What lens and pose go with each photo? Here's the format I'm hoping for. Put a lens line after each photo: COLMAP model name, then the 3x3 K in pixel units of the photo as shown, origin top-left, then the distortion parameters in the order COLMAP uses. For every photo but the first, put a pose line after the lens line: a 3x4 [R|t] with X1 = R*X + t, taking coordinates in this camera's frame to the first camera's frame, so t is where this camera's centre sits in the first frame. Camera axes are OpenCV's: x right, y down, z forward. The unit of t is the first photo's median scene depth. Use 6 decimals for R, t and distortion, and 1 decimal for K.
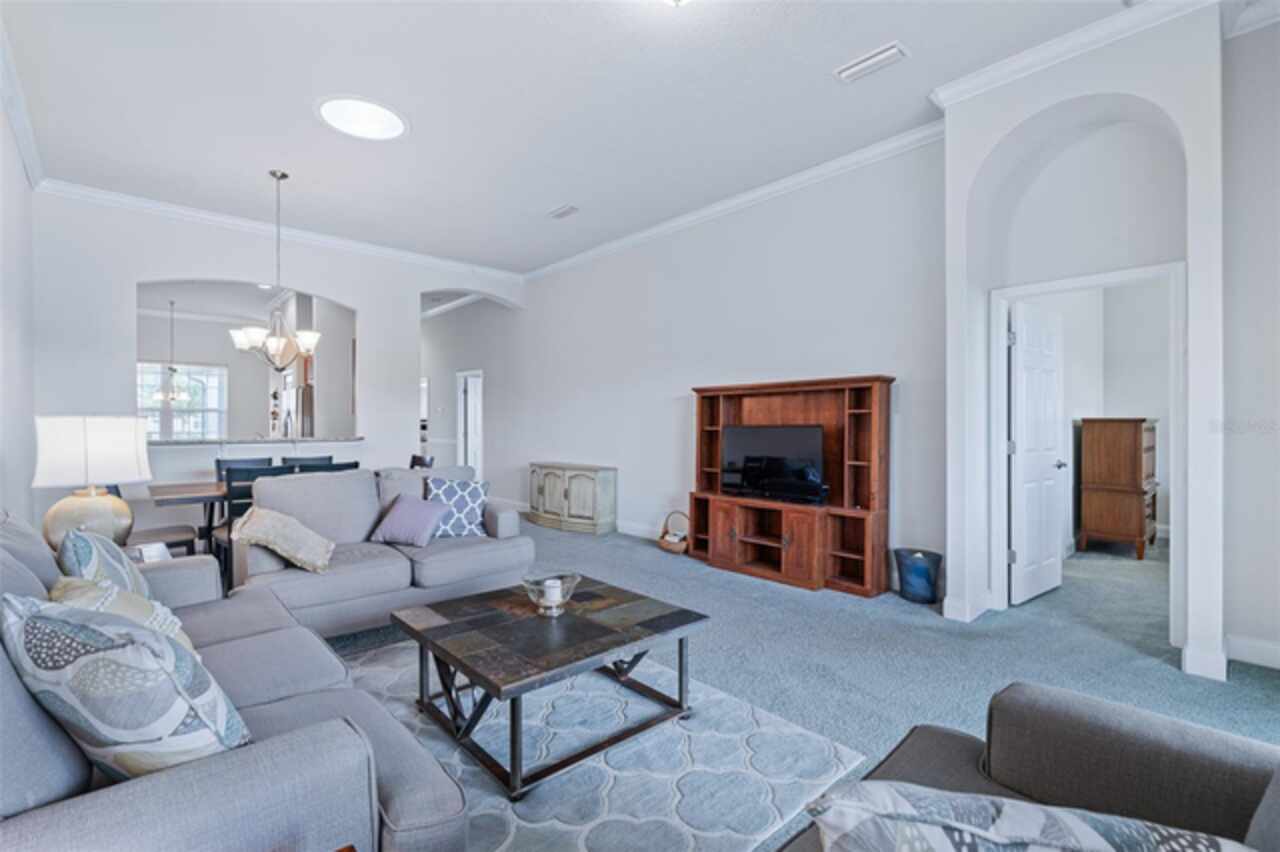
lens RADIAL K [[599.5, 0, 640.0], [0, 599.5, 426.0], [0, 0, 1]] dist [-0.000022, -0.000011]
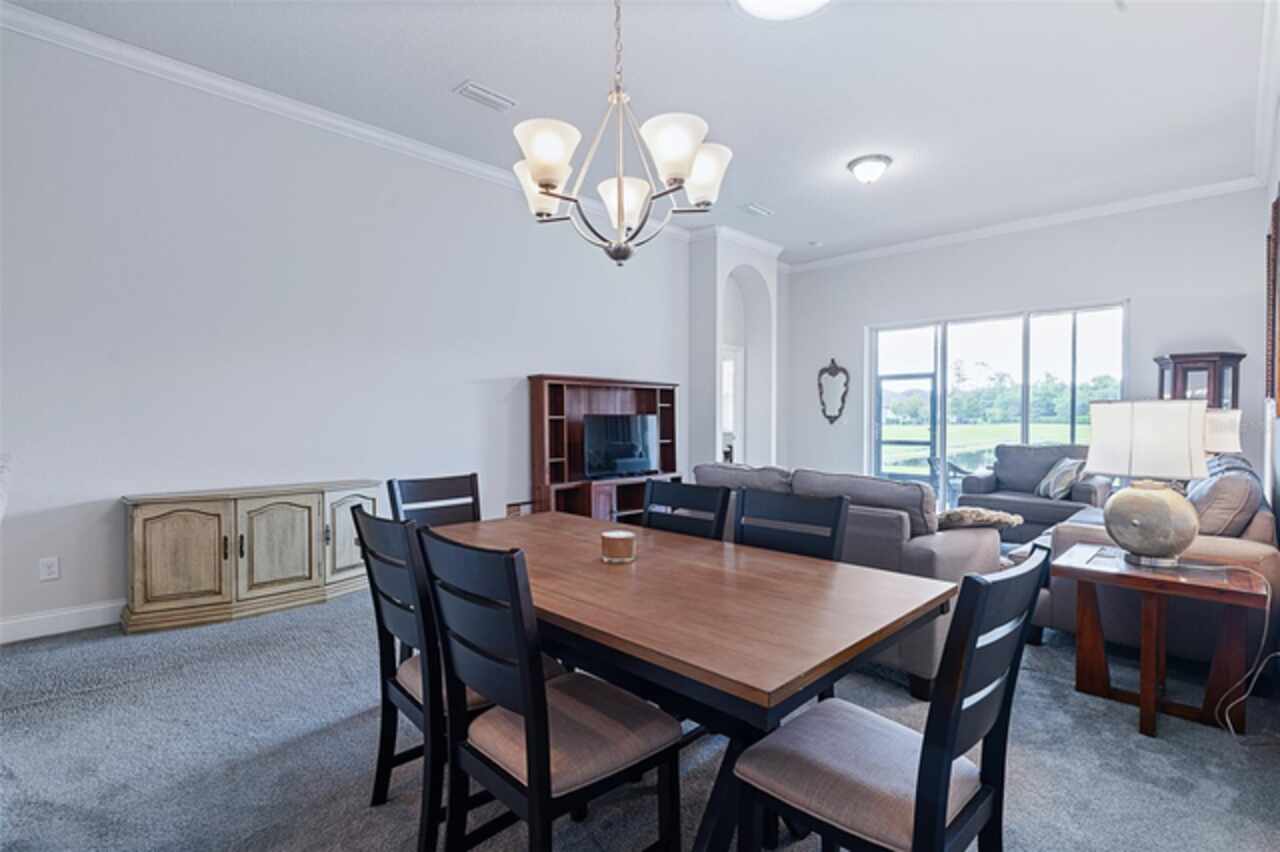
lens RADIAL K [[604.5, 0, 640.0], [0, 604.5, 426.0], [0, 0, 1]] dist [-0.000607, -0.000056]
pose [[-0.043803, -0.020709, 0.998825, -0.875749], [-0.003820, 0.999781, 0.020562, -0.003419], [-0.999033, -0.002915, -0.043873, 0.908562]]
